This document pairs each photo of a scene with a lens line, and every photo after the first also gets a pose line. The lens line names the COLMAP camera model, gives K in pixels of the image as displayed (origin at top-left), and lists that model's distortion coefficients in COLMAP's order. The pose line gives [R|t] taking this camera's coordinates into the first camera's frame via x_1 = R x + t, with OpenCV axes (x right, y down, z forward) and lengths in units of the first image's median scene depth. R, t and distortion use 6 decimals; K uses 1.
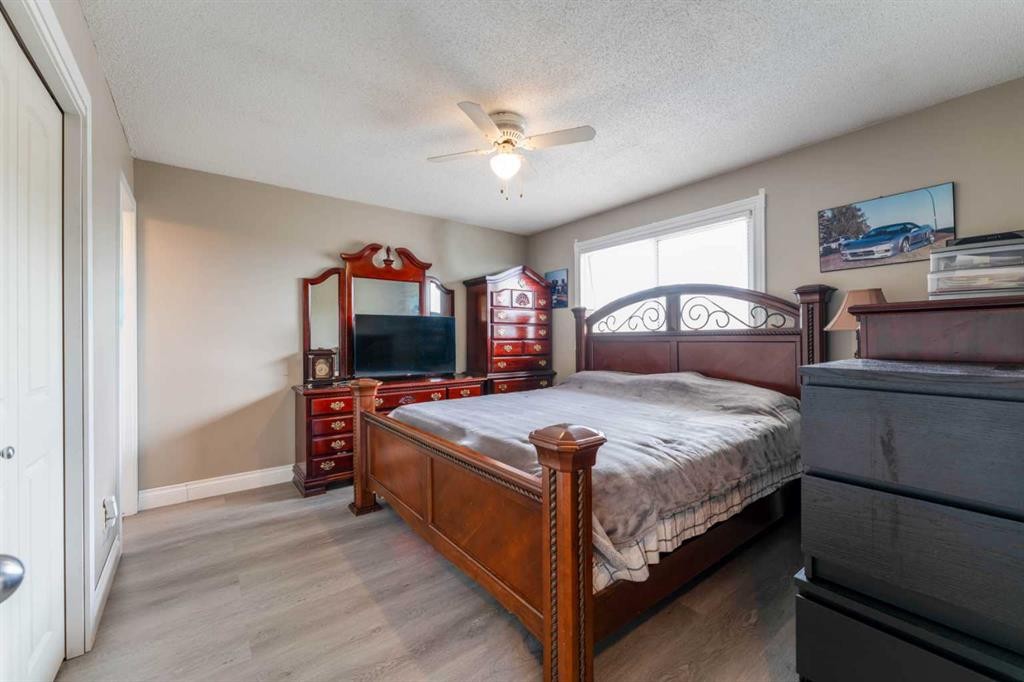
lens RADIAL K [[407.2, 0, 512.6], [0, 407.2, 336.3], [0, 0, 1]] dist [-0.000102, -0.000094]
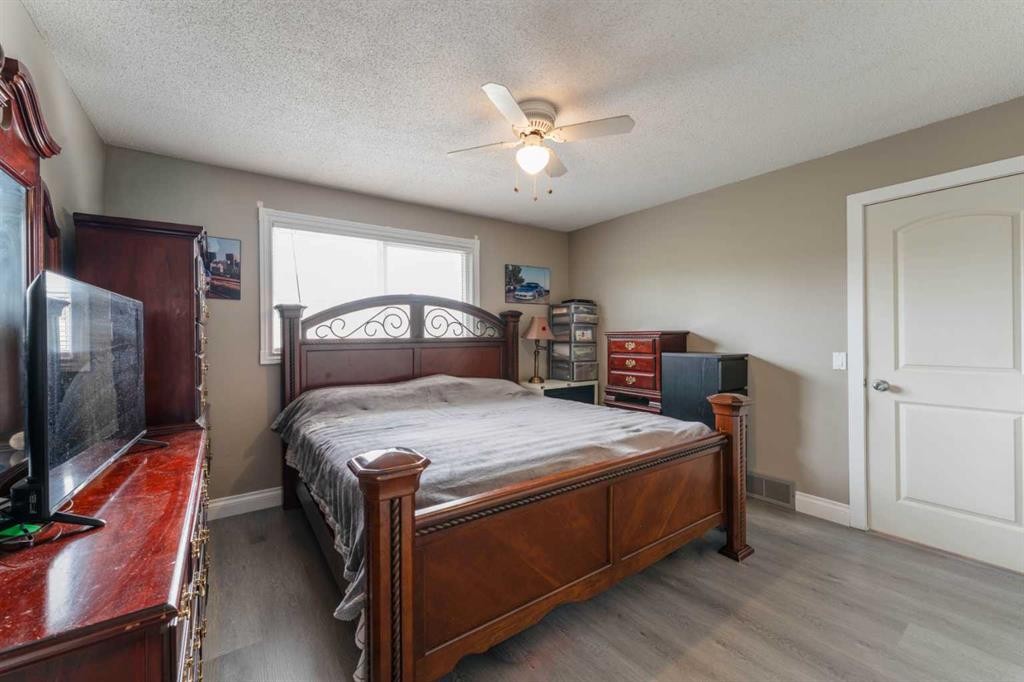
lens RADIAL K [[407.2, 0, 512.6], [0, 407.2, 336.3], [0, 0, 1]] dist [-0.000102, -0.000094]
pose [[0.035528, 0.009559, 0.999323, -0.634808], [0.002380, 0.999951, -0.009649, -0.006955], [-0.999366, 0.002722, 0.035504, 0.692677]]
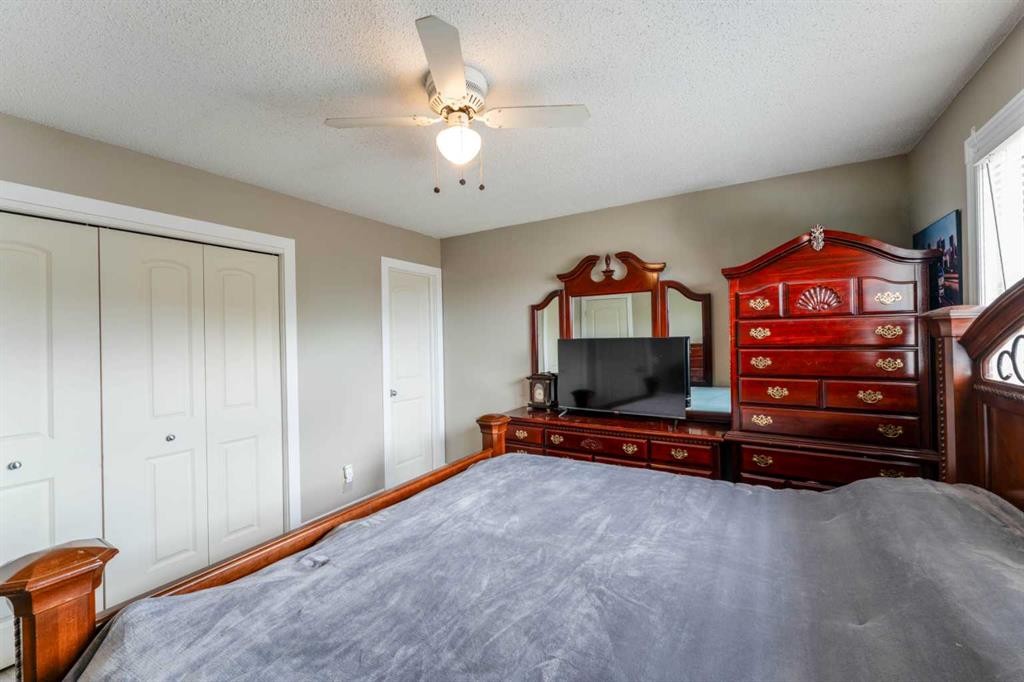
lens RADIAL K [[407.2, 0, 512.6], [0, 407.2, 336.3], [0, 0, 1]] dist [-0.000102, -0.000094]
pose [[0.360970, -0.004591, -0.932566, 0.444865], [0.020010, 0.999796, 0.002823, -0.065021], [0.932363, -0.019679, 0.360988, 0.565914]]
